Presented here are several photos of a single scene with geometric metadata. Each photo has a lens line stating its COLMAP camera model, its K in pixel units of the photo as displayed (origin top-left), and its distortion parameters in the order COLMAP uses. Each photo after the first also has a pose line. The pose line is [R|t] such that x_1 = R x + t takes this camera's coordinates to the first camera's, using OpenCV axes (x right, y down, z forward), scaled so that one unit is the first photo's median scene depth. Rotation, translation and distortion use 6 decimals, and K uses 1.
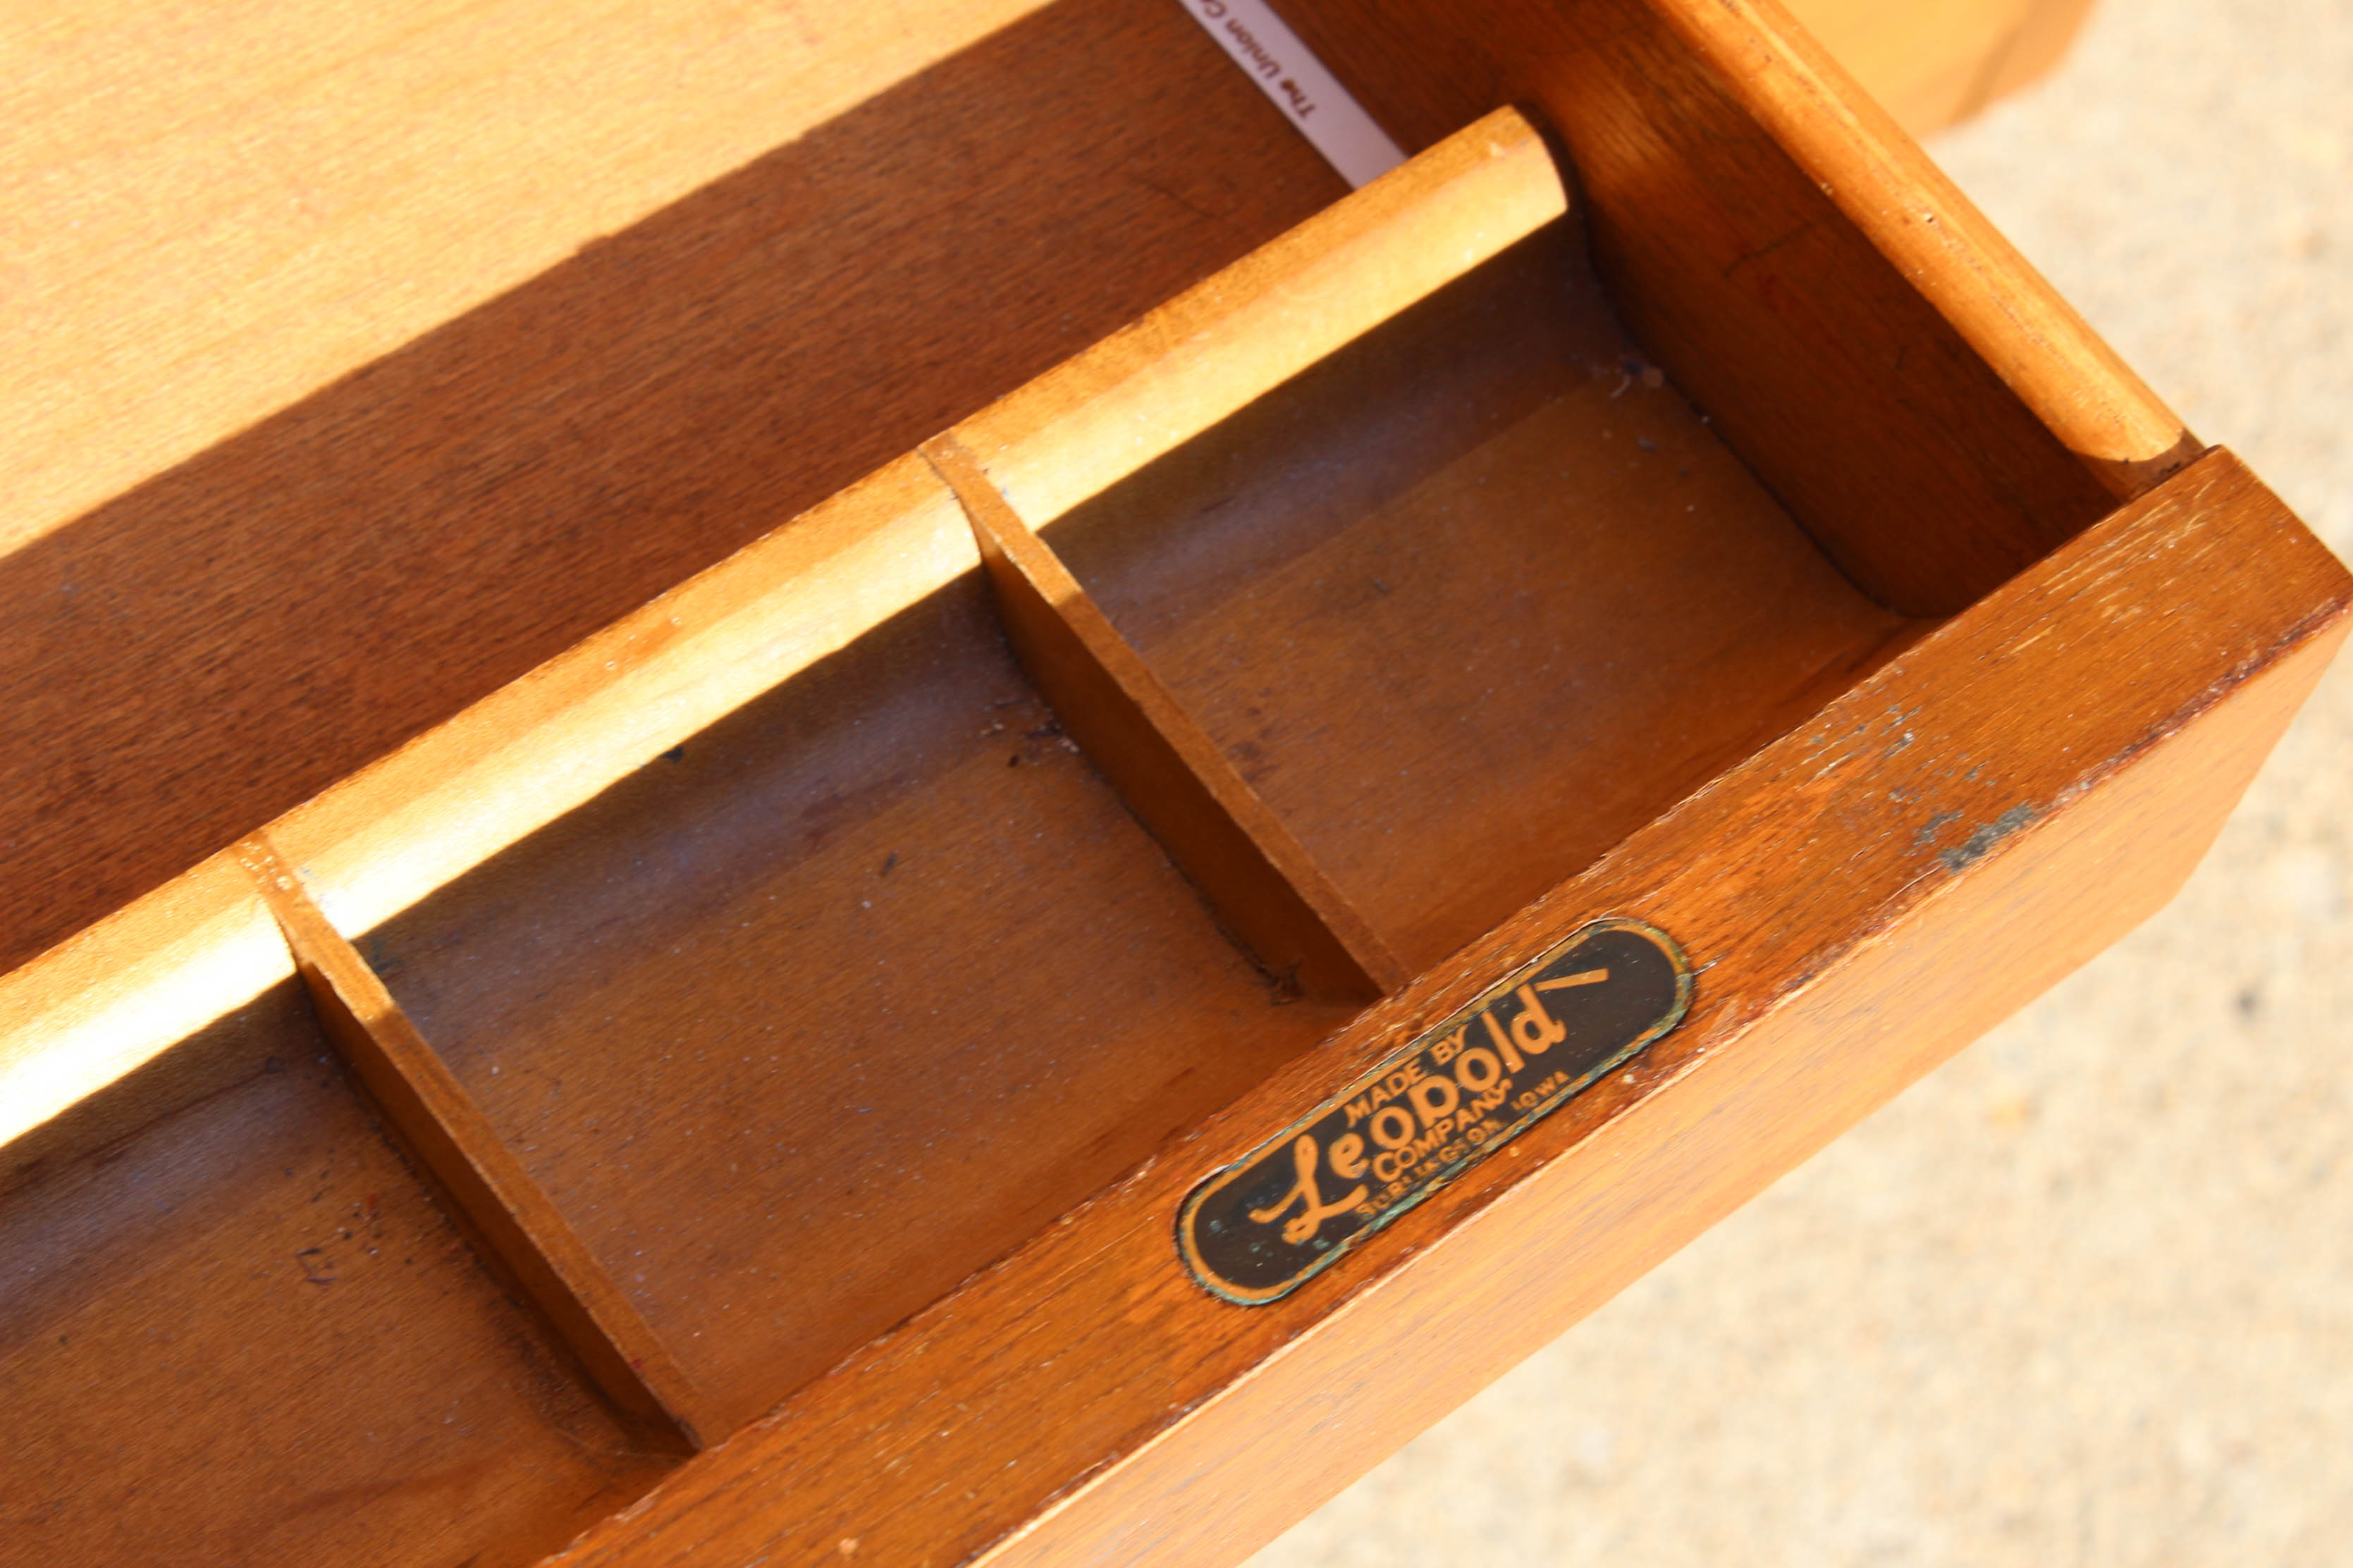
lens RADIAL K [[5715.2, 0, 1176.5], [0, 5715.2, 784.0], [0, 0, 1]] dist [0.107107, -0.008364]
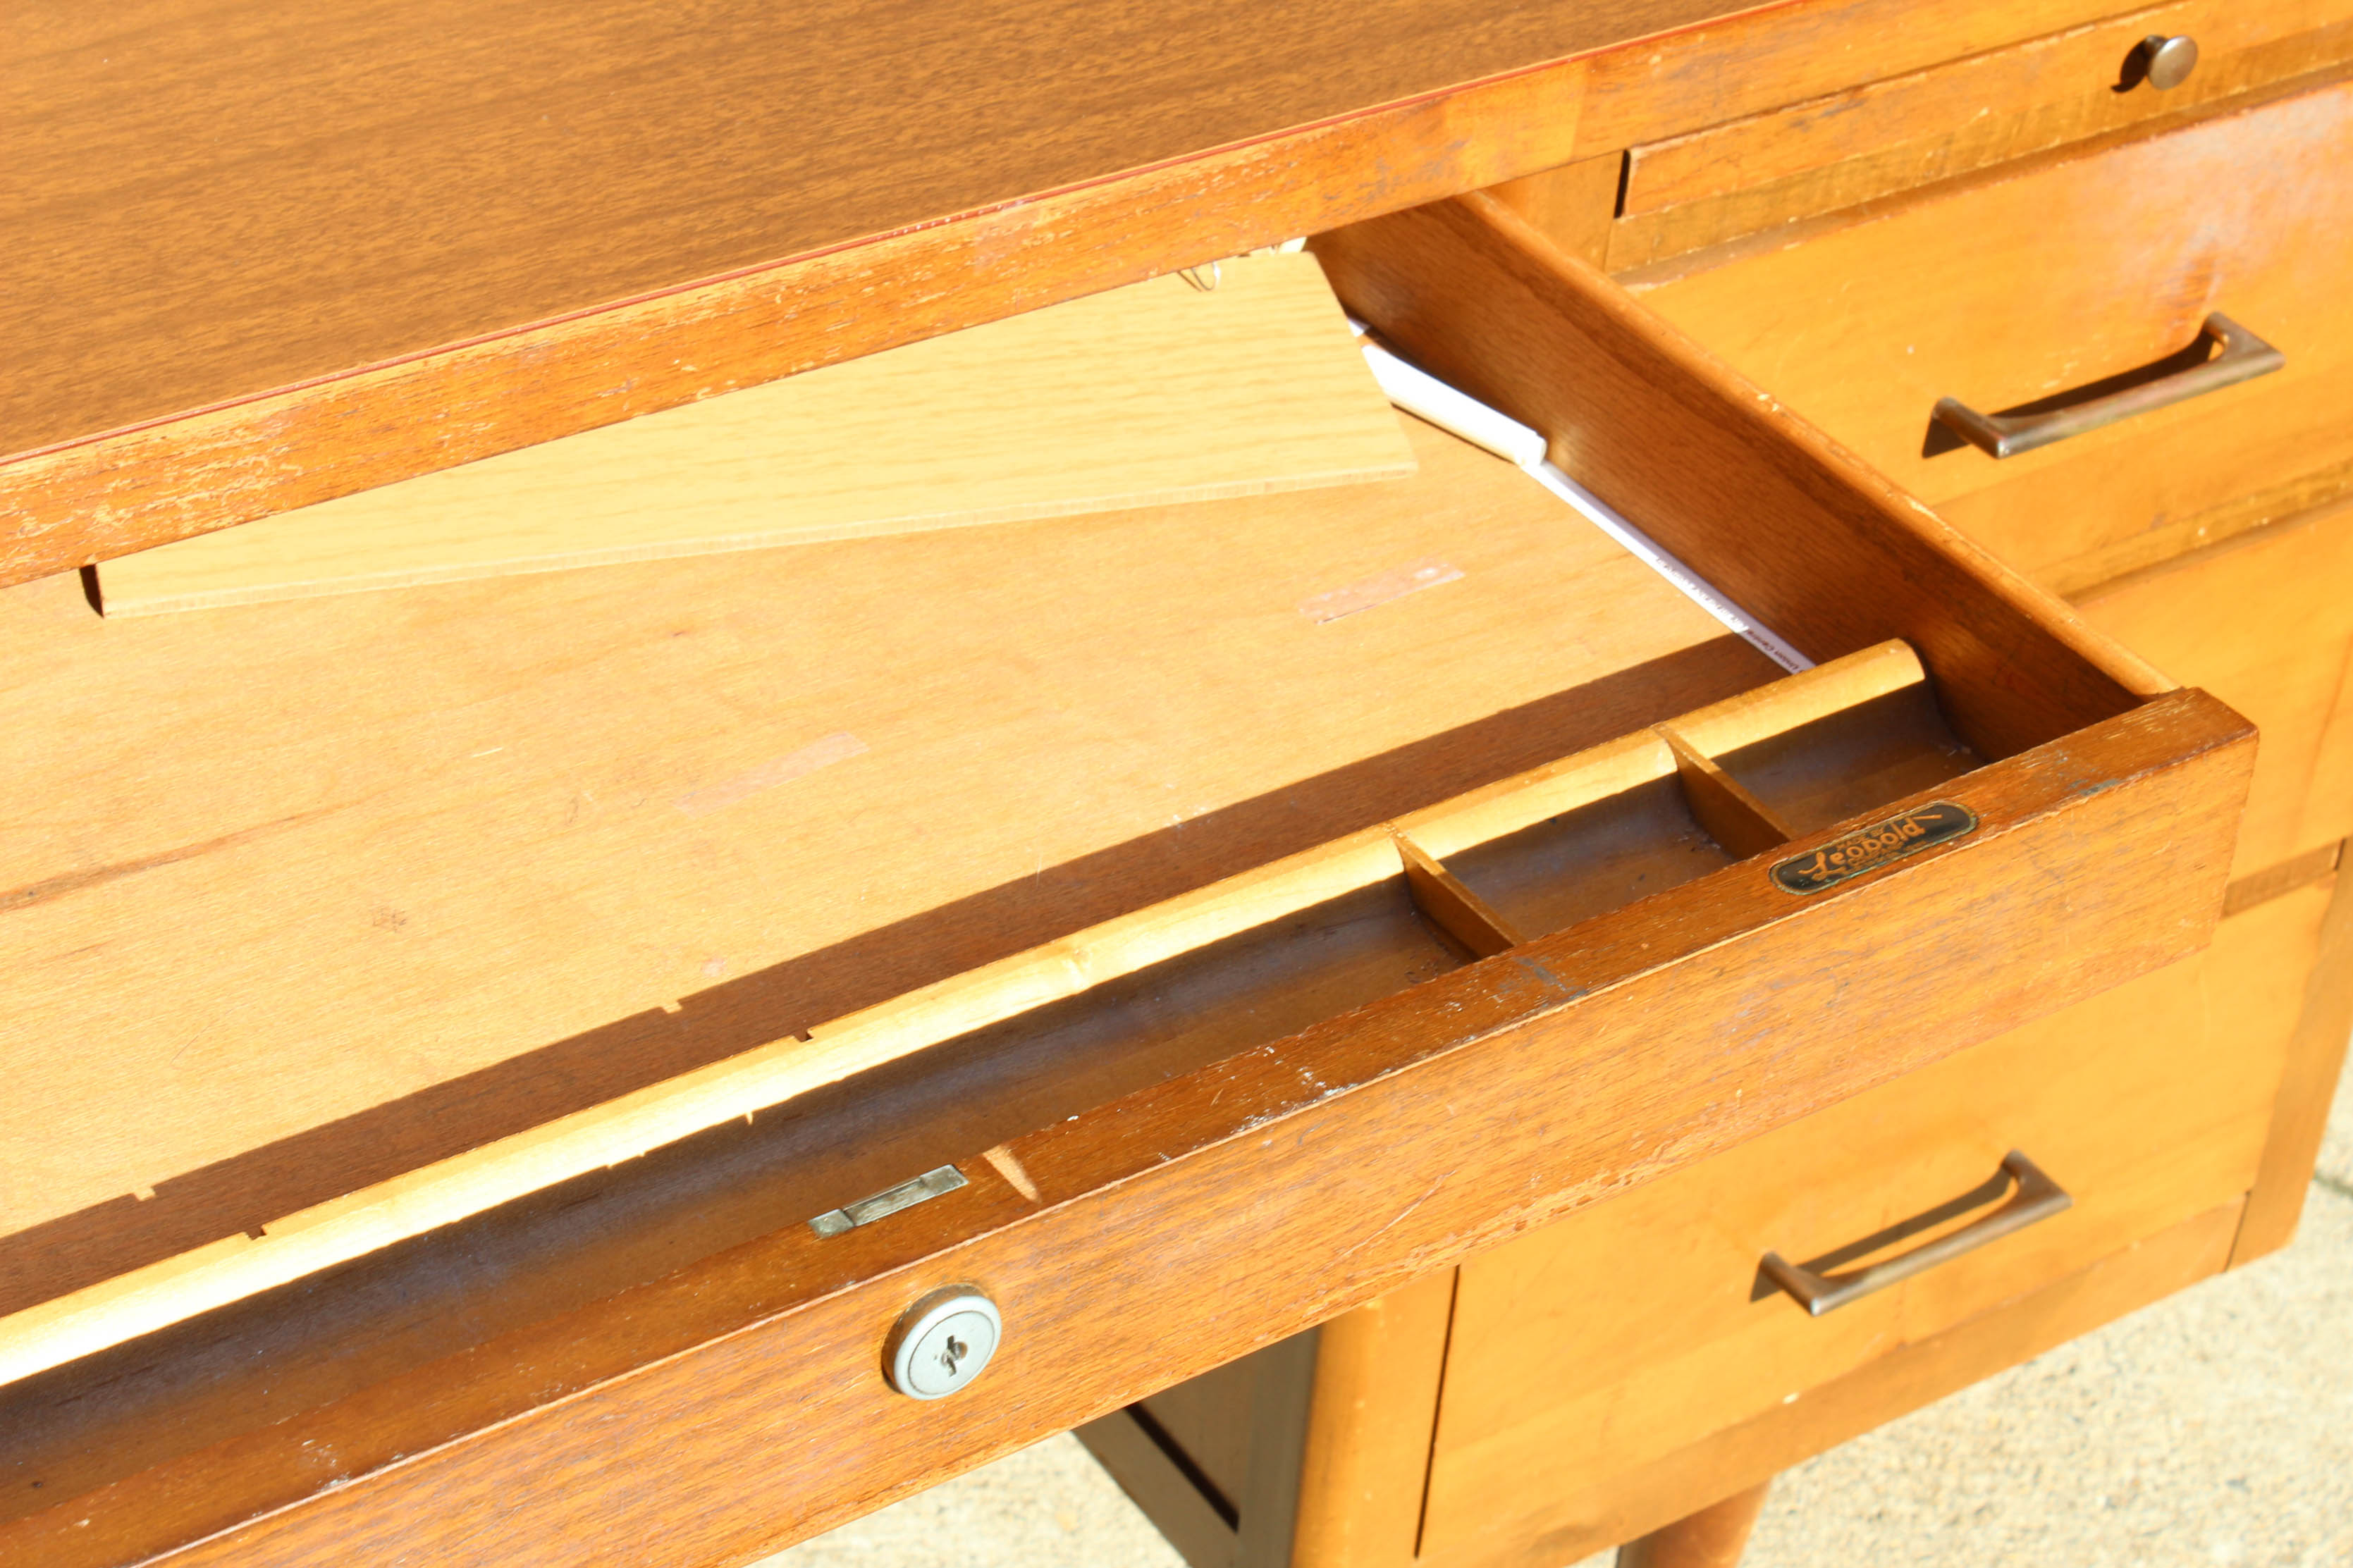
lens RADIAL K [[4751.6, 0, 1176.5], [0, 4751.6, 784.0], [0, 0, 1]] dist [0.025054, 0.133218]
pose [[0.993872, -0.023897, -0.107921, -0.029593], [-0.022064, 0.913810, -0.405543, 0.814839], [0.108310, 0.405439, 0.907683, -0.859371]]
